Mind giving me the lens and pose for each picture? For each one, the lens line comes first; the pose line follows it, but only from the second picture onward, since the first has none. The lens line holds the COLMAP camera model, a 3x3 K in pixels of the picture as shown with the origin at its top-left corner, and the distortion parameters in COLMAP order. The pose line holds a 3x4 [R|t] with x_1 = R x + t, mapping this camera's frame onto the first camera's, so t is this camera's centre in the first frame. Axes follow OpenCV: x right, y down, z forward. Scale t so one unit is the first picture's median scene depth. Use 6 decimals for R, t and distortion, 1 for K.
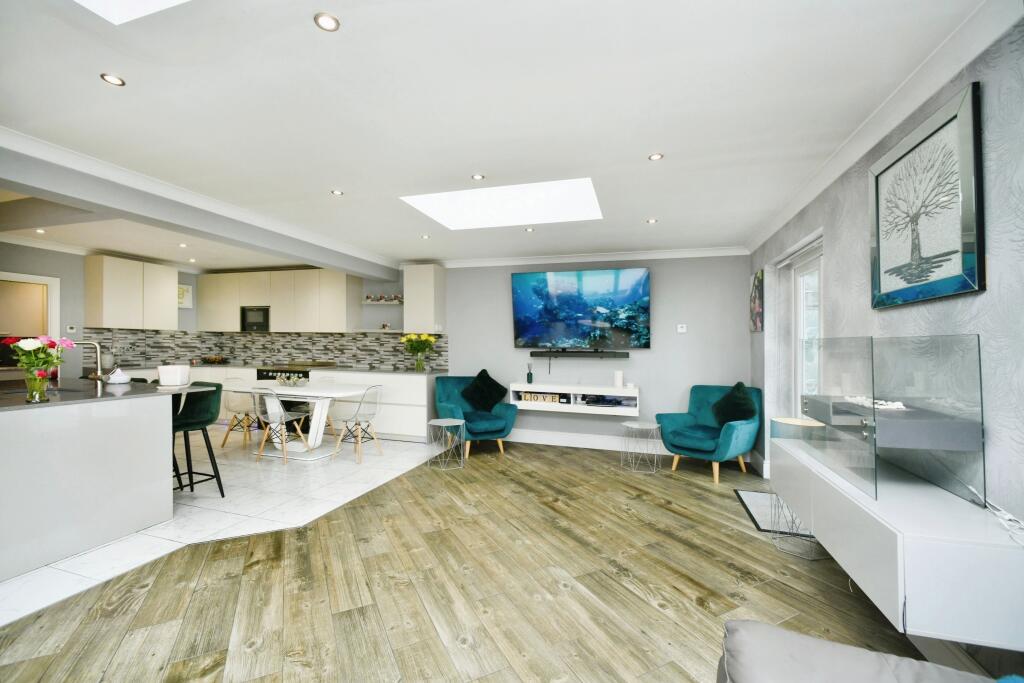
lens RADIAL K [[431.5, 0, 506.7], [0, 431.5, 345.4], [0, 0, 1]] dist [-0.001257, -0.000285]
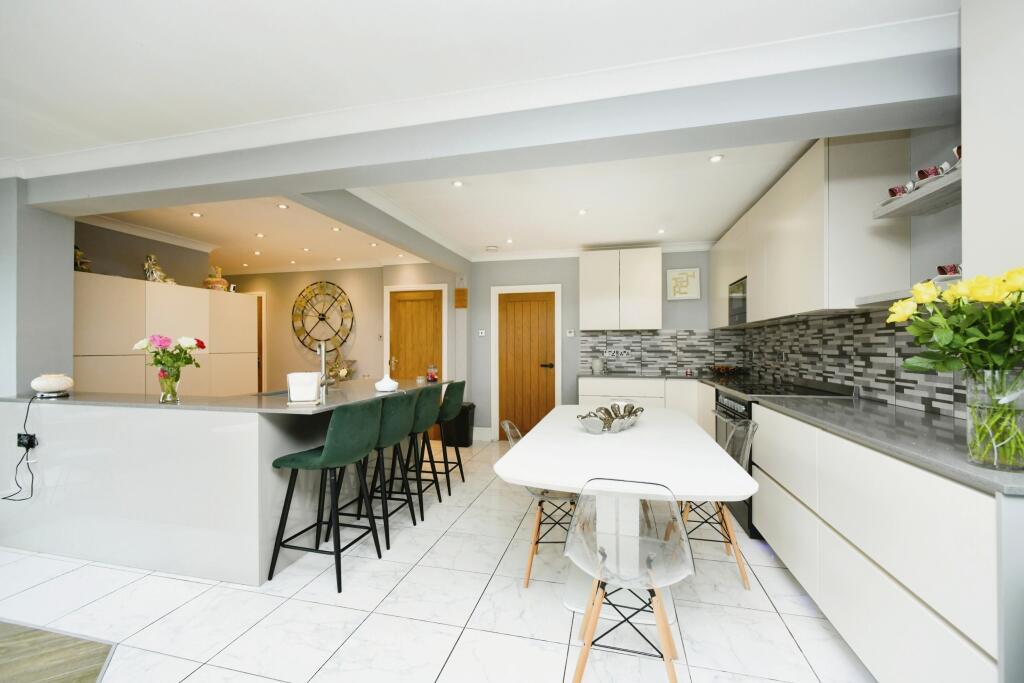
lens RADIAL K [[431.5, 0, 506.7], [0, 431.5, 345.4], [0, 0, 1]] dist [-0.001257, -0.000285]
pose [[0.059368, -0.018043, -0.998073, -0.025452], [0.001415, 0.999837, -0.017991, 0.012733], [0.998235, -0.000344, 0.059384, 1.200711]]
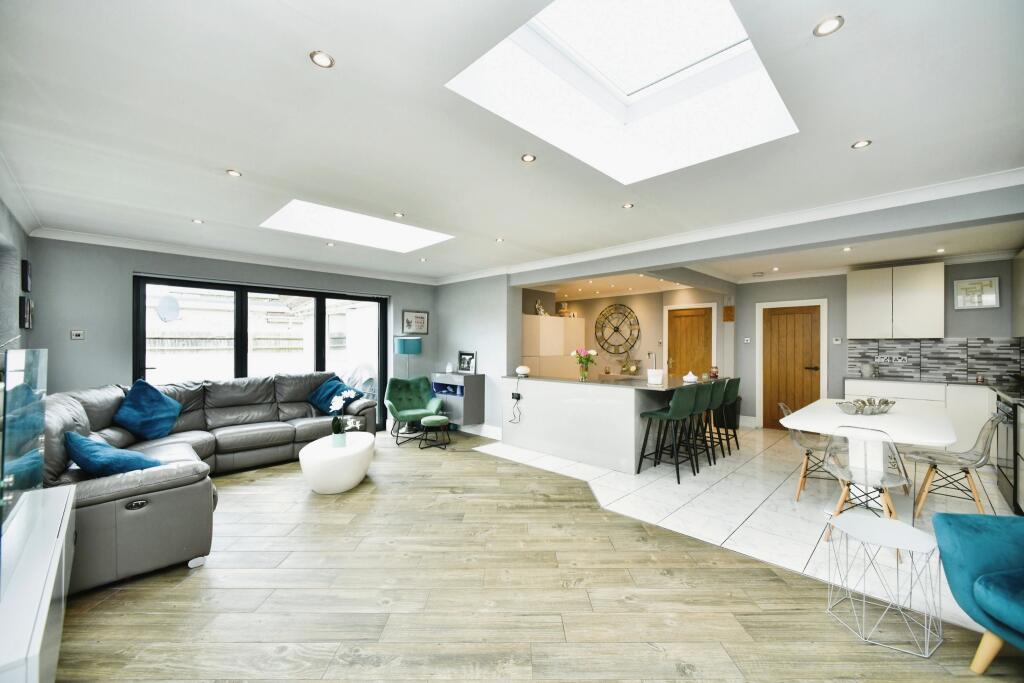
lens RADIAL K [[407.6, 0, 511.3], [0, 407.6, 344.8], [0, 0, 1]] dist [0.000714, 0.000001]
pose [[-0.462707, -0.013836, -0.886403, 0.550155], [-0.007036, 0.999904, -0.011935, -0.012257], [0.886483, 0.000715, -0.462760, 1.108915]]
